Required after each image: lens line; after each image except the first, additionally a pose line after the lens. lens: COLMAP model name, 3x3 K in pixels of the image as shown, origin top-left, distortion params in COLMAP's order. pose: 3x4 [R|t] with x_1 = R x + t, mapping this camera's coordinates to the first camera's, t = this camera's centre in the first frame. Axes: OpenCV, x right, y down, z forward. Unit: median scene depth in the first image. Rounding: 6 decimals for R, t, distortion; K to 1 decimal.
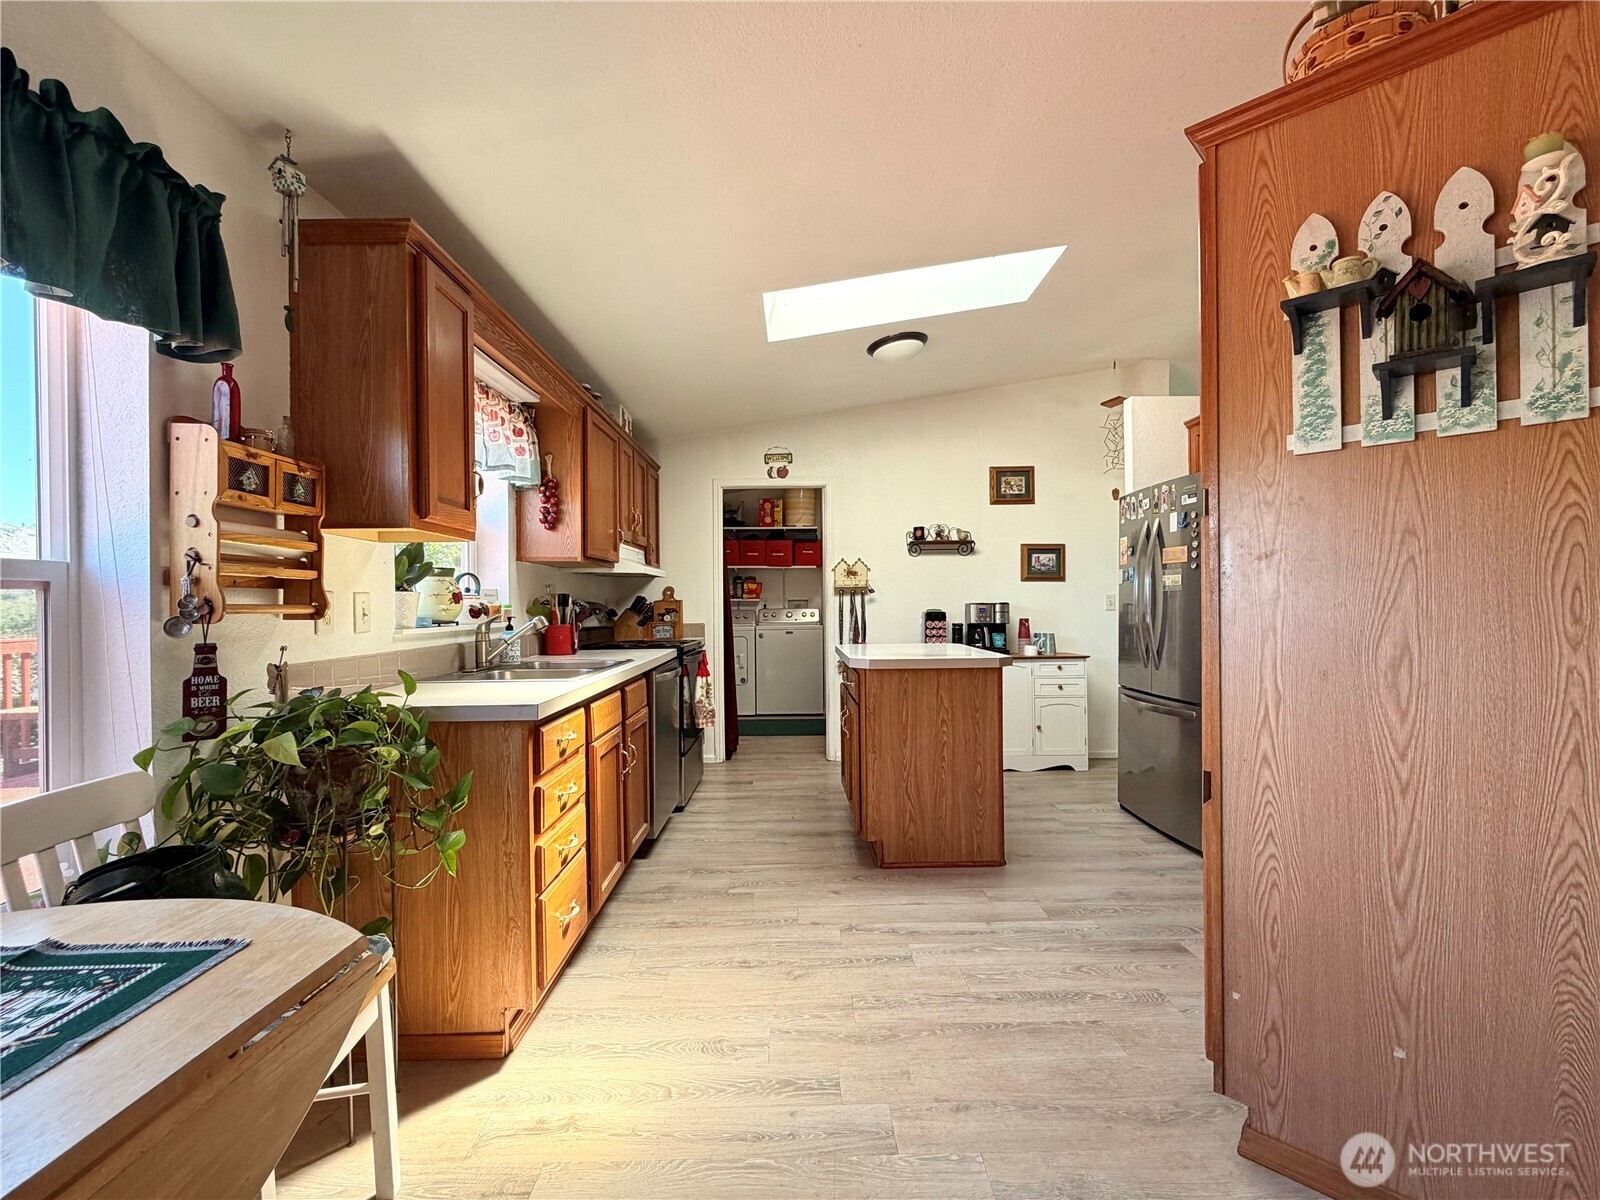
lens RADIAL K [[702.4, 0, 802.8], [0, 702.4, 600.7], [0, 0, 1]] dist [0.000244, -0.000149]
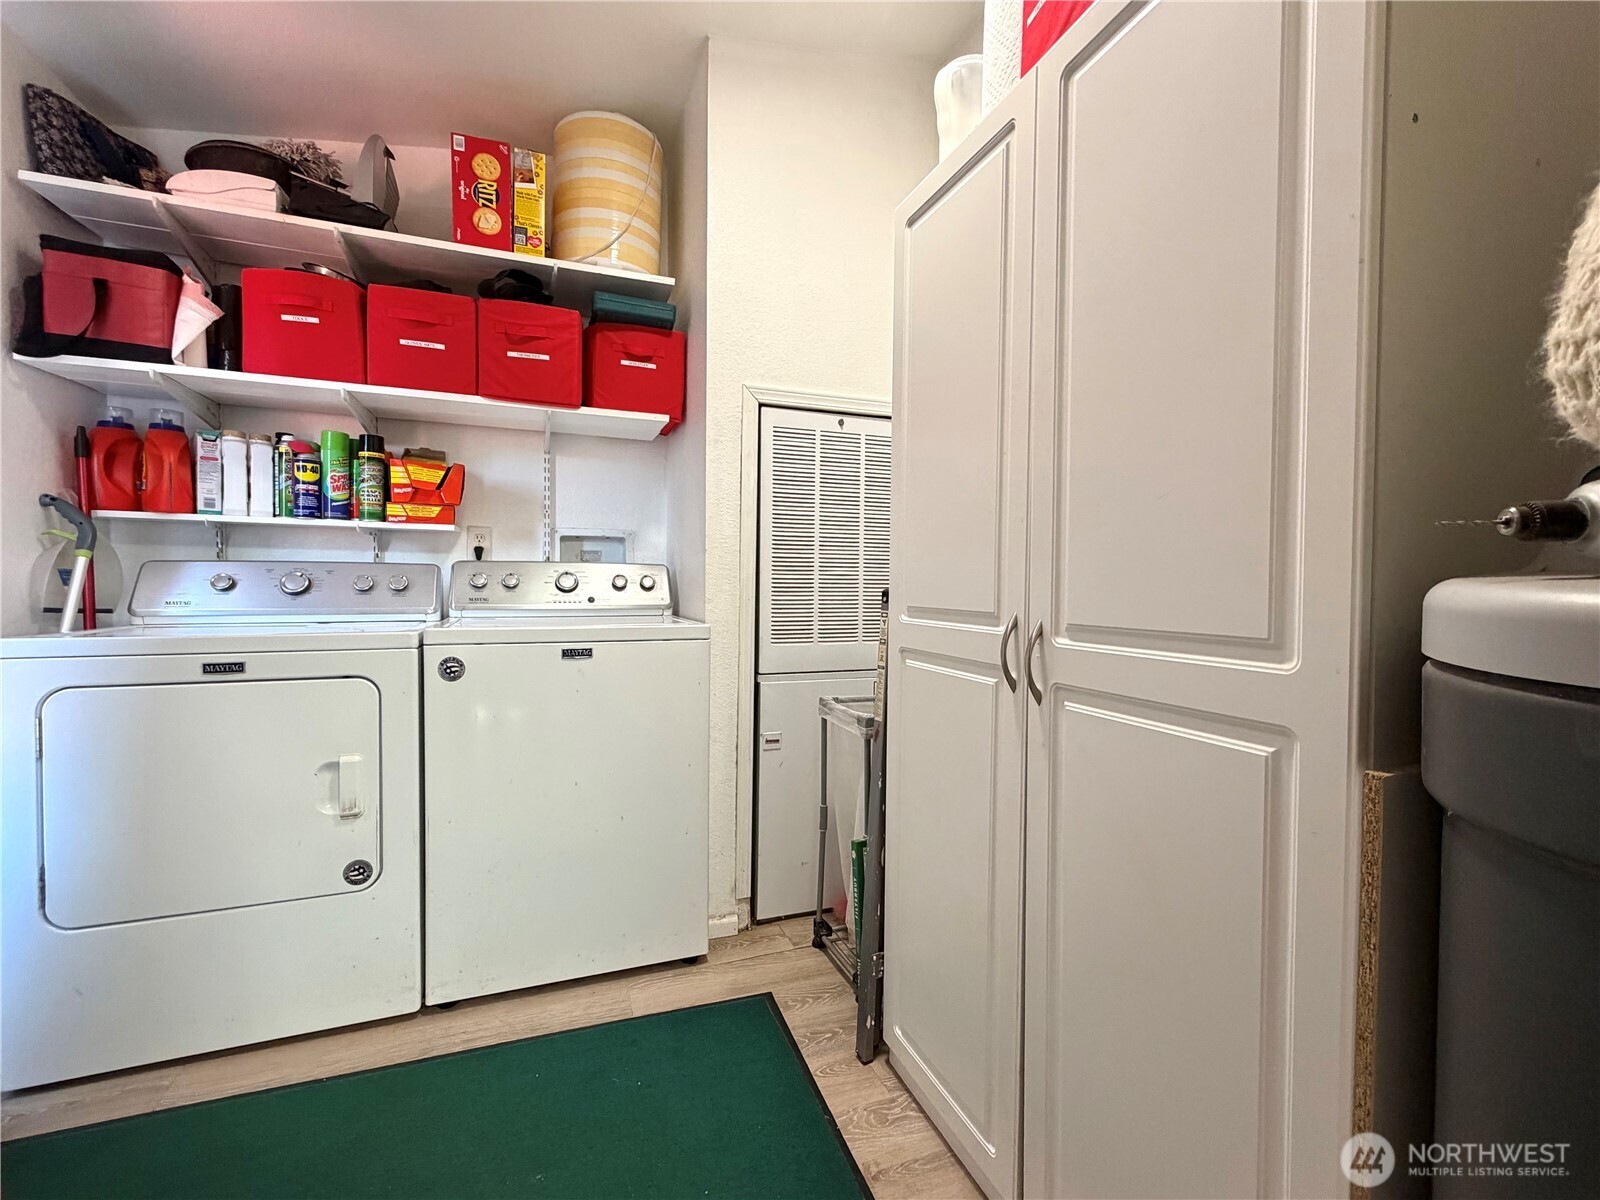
lens RADIAL K [[702.4, 0, 802.8], [0, 702.4, 600.7], [0, 0, 1]] dist [0.000244, -0.000149]
pose [[0.938118, 0.008966, 0.346199, -0.090900], [-0.017735, 0.999597, 0.022169, 0.062498], [-0.345861, -0.026937, 0.937899, 2.248999]]
